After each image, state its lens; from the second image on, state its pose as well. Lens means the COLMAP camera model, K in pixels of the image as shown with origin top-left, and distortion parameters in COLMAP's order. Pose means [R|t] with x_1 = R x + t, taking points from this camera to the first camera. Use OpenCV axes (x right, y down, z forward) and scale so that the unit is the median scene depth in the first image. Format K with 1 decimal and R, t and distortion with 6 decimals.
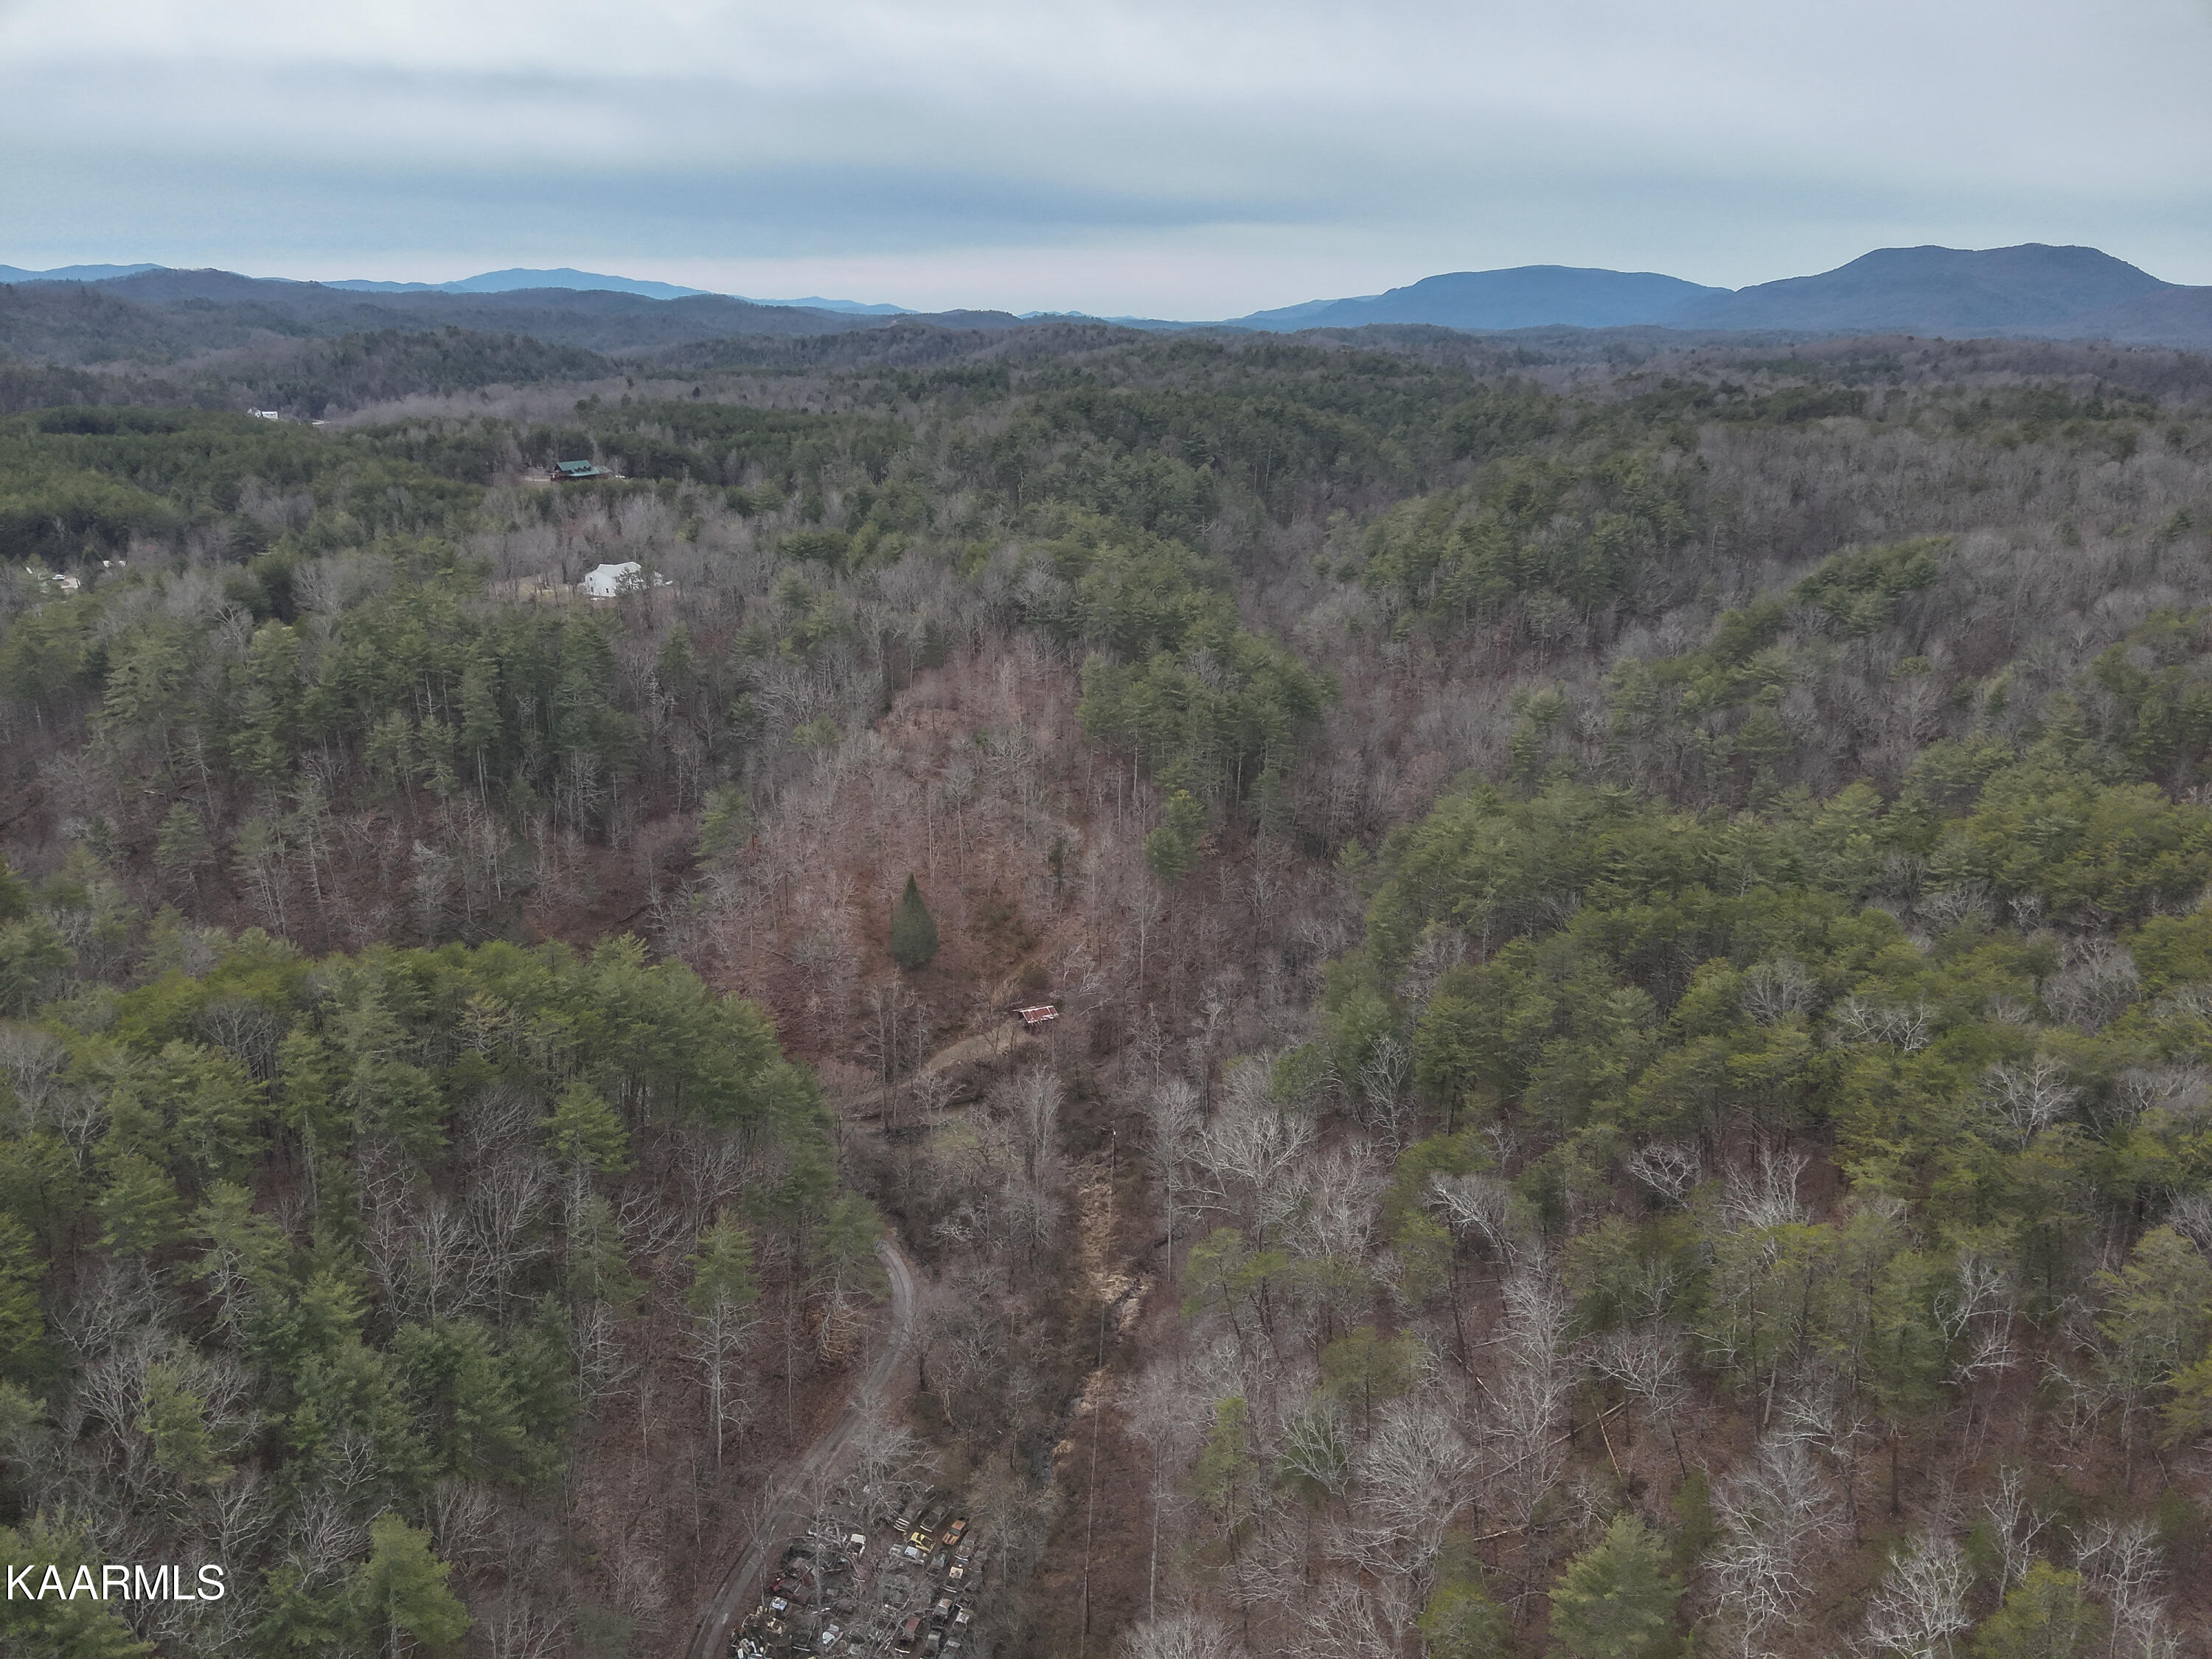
lens RADIAL K [[1611.0, 0, 1097.3], [0, 1611.0, 847.2], [0, 0, 1]] dist [0.136455, -0.242963]
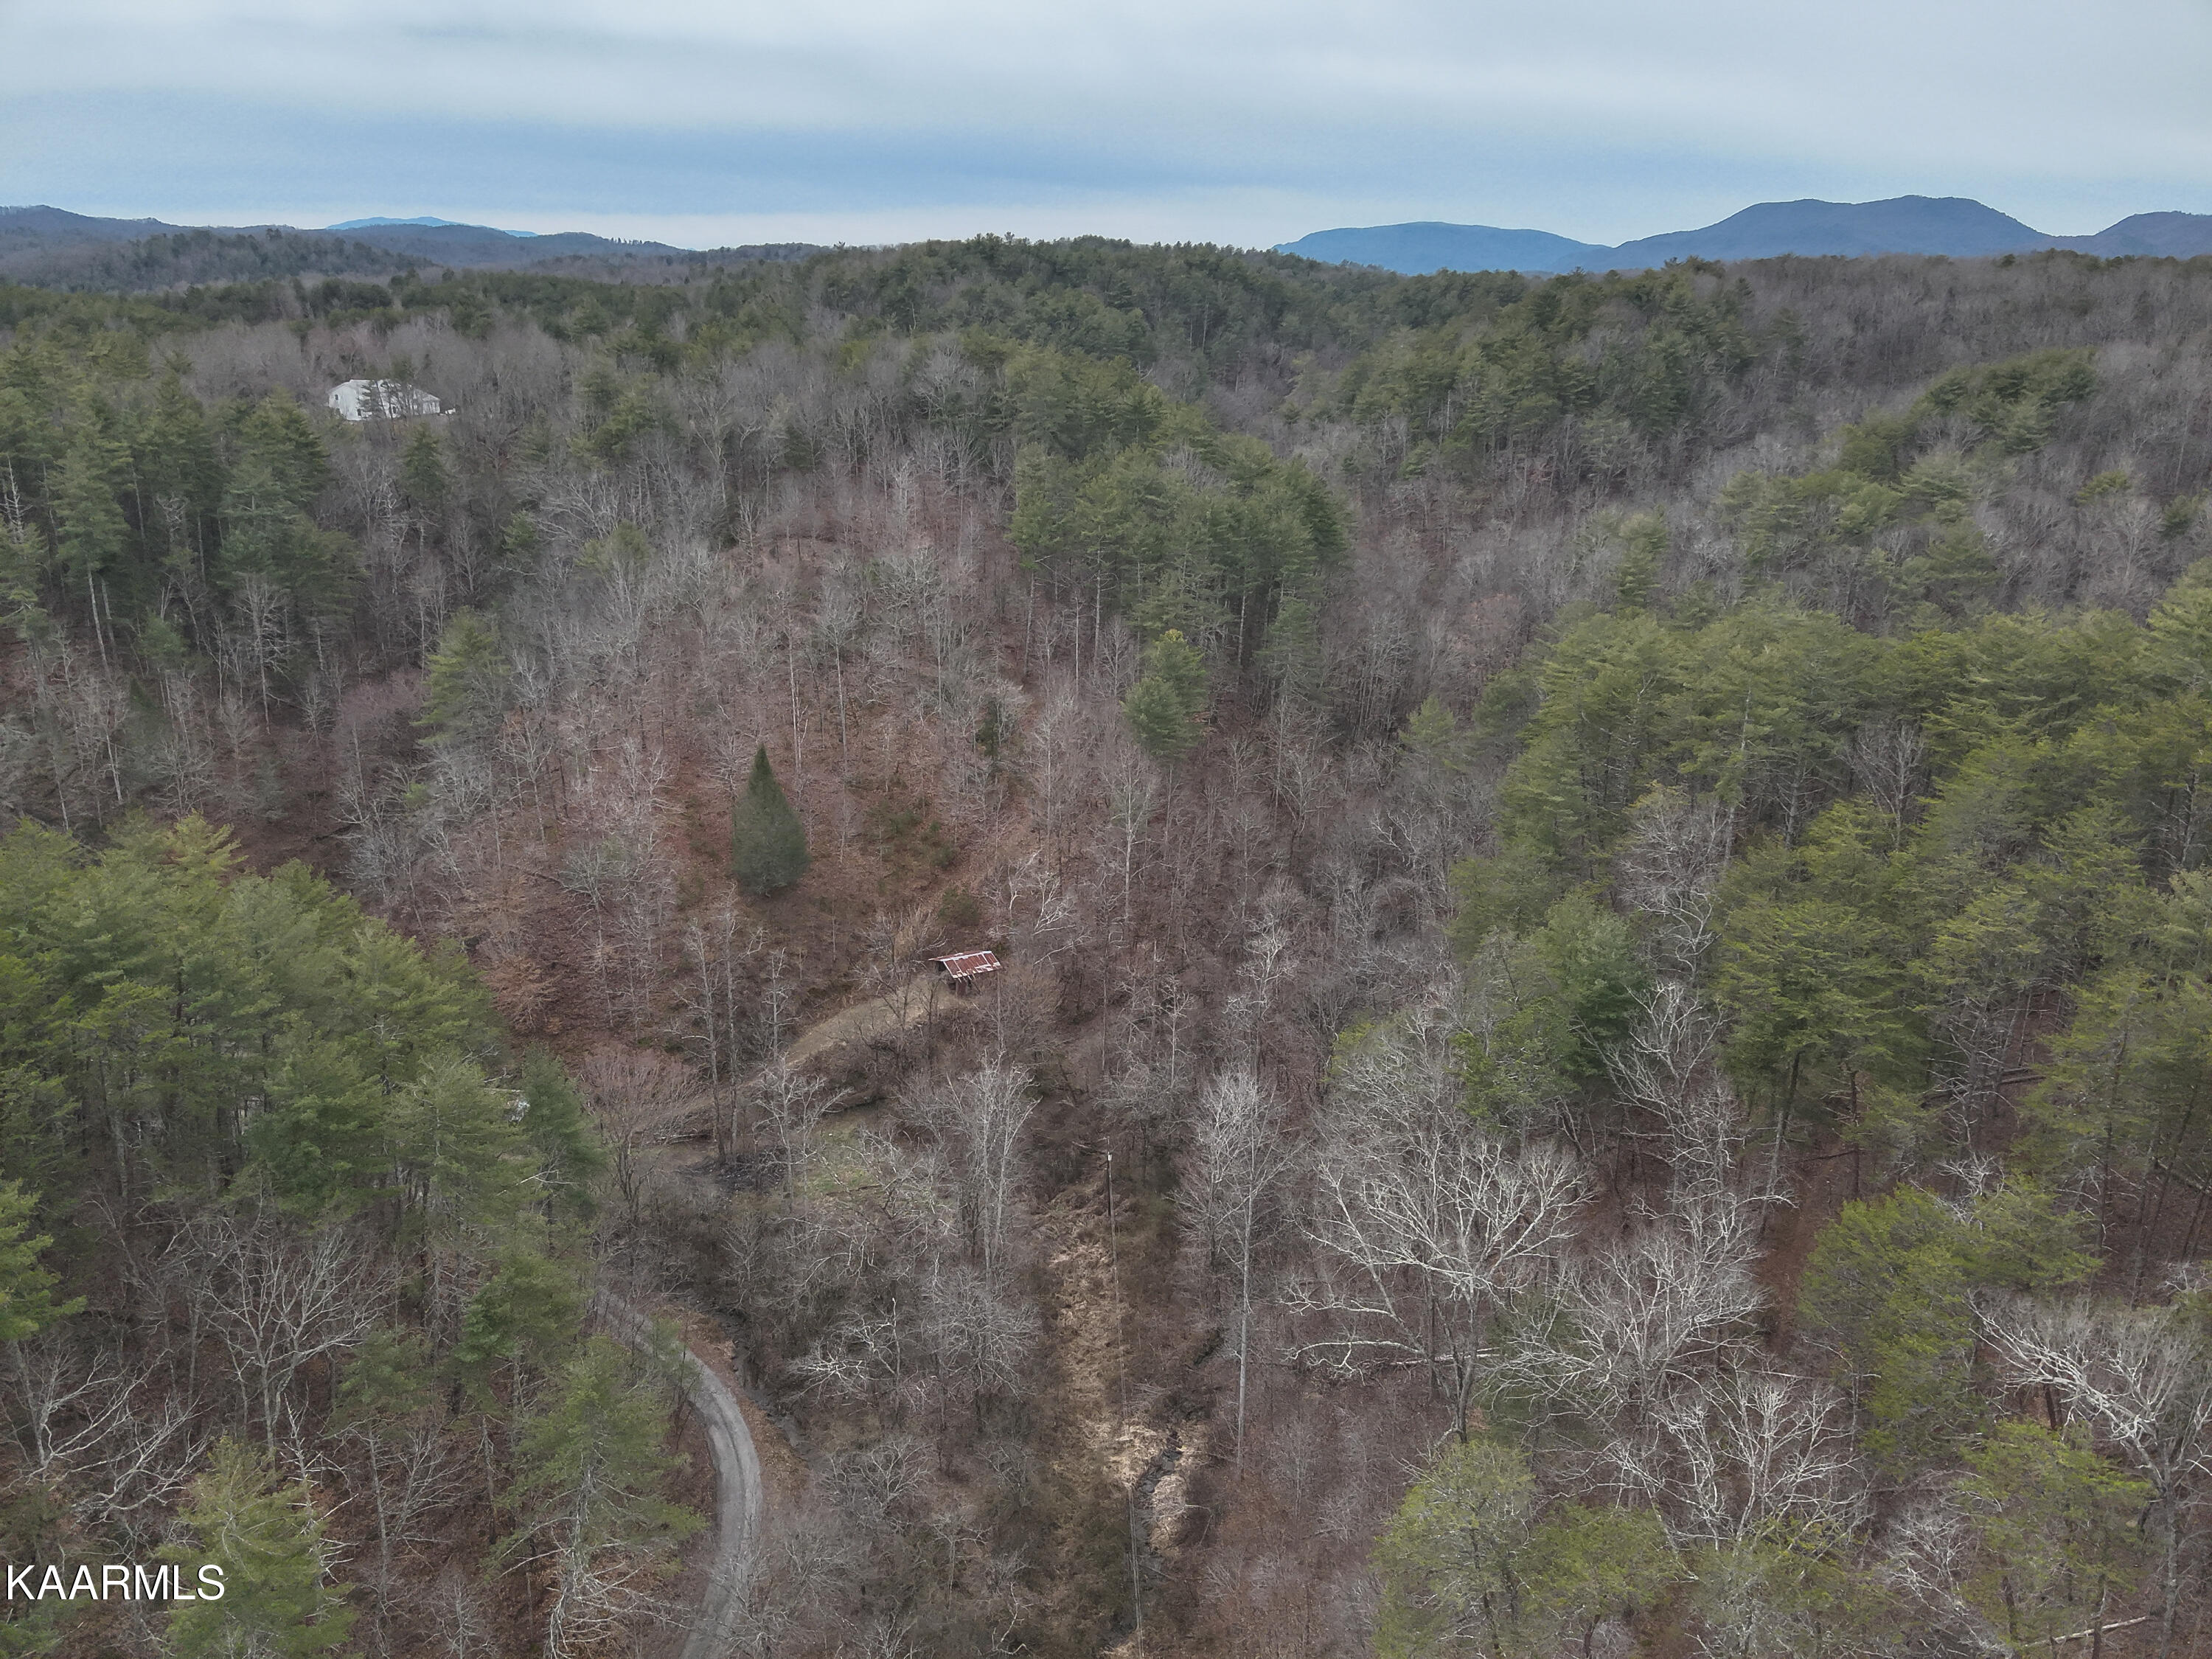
lens RADIAL K [[1588.5, 0, 1098.0], [0, 1588.5, 864.8], [0, 0, 1]] dist [0.151879, -0.270585]
pose [[0.997657, -0.017186, 0.066218, -0.025343], [0.014966, 0.999314, 0.033882, 0.041532], [-0.066755, -0.032811, 0.997230, 0.352392]]
